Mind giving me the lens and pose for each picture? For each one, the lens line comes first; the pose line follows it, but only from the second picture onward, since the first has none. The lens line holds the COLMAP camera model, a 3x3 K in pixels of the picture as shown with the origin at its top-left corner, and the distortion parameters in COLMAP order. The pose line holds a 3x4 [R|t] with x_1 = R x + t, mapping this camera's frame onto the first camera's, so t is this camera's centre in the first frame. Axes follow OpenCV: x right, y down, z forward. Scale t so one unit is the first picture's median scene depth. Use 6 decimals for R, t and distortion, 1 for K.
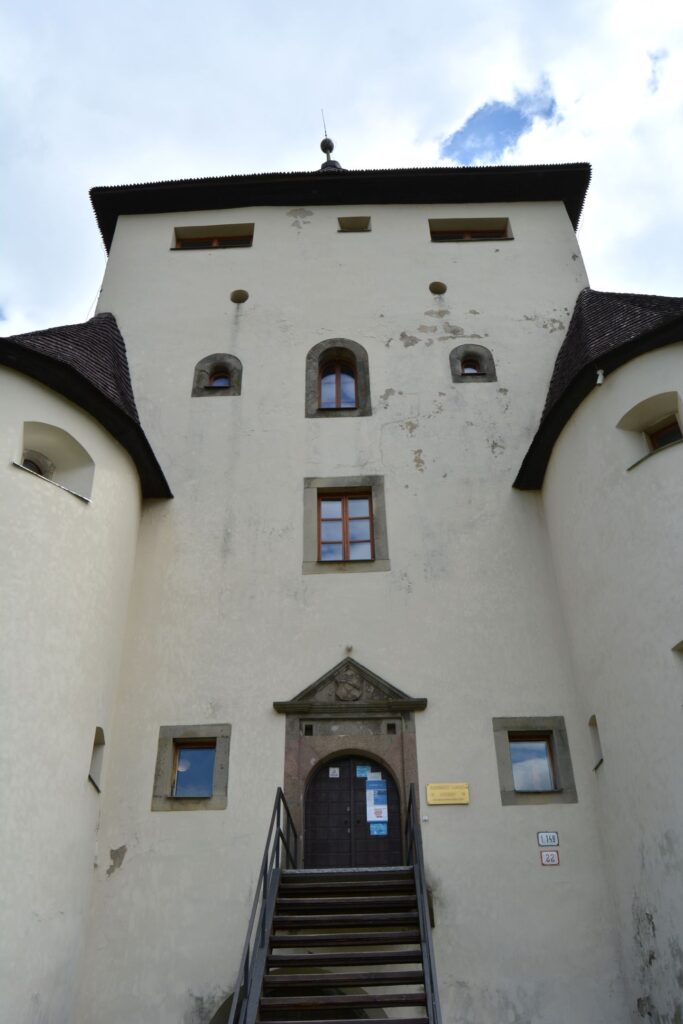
lens RADIAL K [[798.4, 0, 341.5], [0, 798.4, 512.0], [0, 0, 1]] dist [-0.077883, 0.001419]
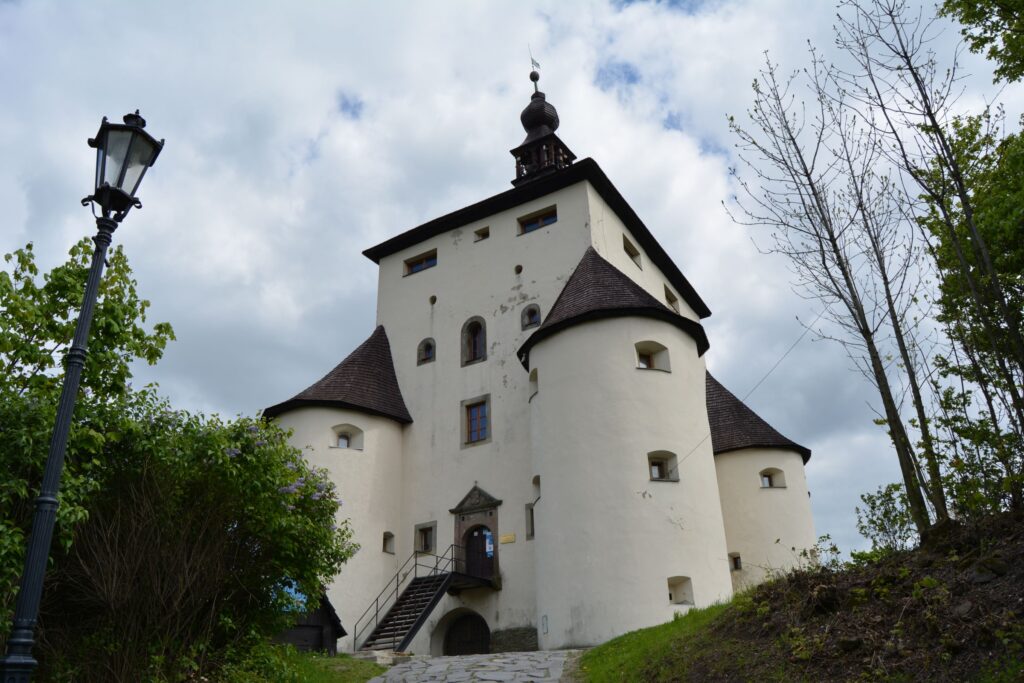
lens RADIAL K [[798.4, 0, 512.0], [0, 798.4, 341.5], [0, 0, 1]] dist [-0.077883, 0.001419]
pose [[0.865455, -0.232383, -0.443831, 1.066105], [0.295778, 0.952044, 0.078281, -0.322992], [0.404356, -0.199024, 0.892685, -0.839973]]
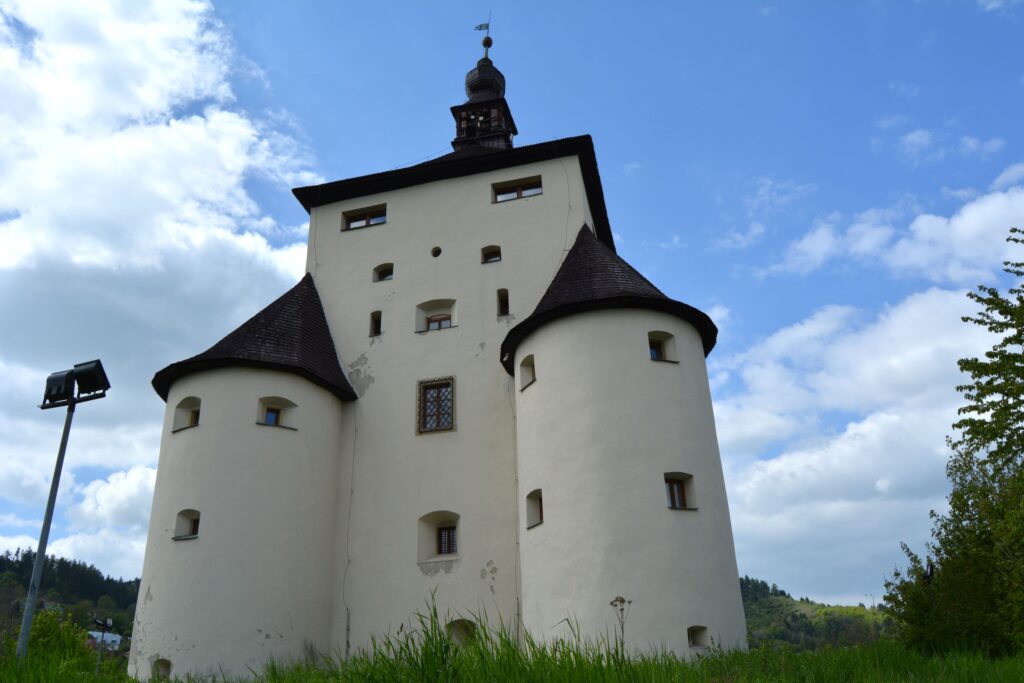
lens RADIAL K [[798.4, 0, 512.0], [0, 798.4, 341.5], [0, 0, 1]] dist [-0.077883, 0.001419]
pose [[0.970830, -0.135080, -0.198098, 0.543252], [0.161346, 0.979201, 0.123016, -0.319308], [0.177361, -0.151390, 0.972432, -0.742738]]
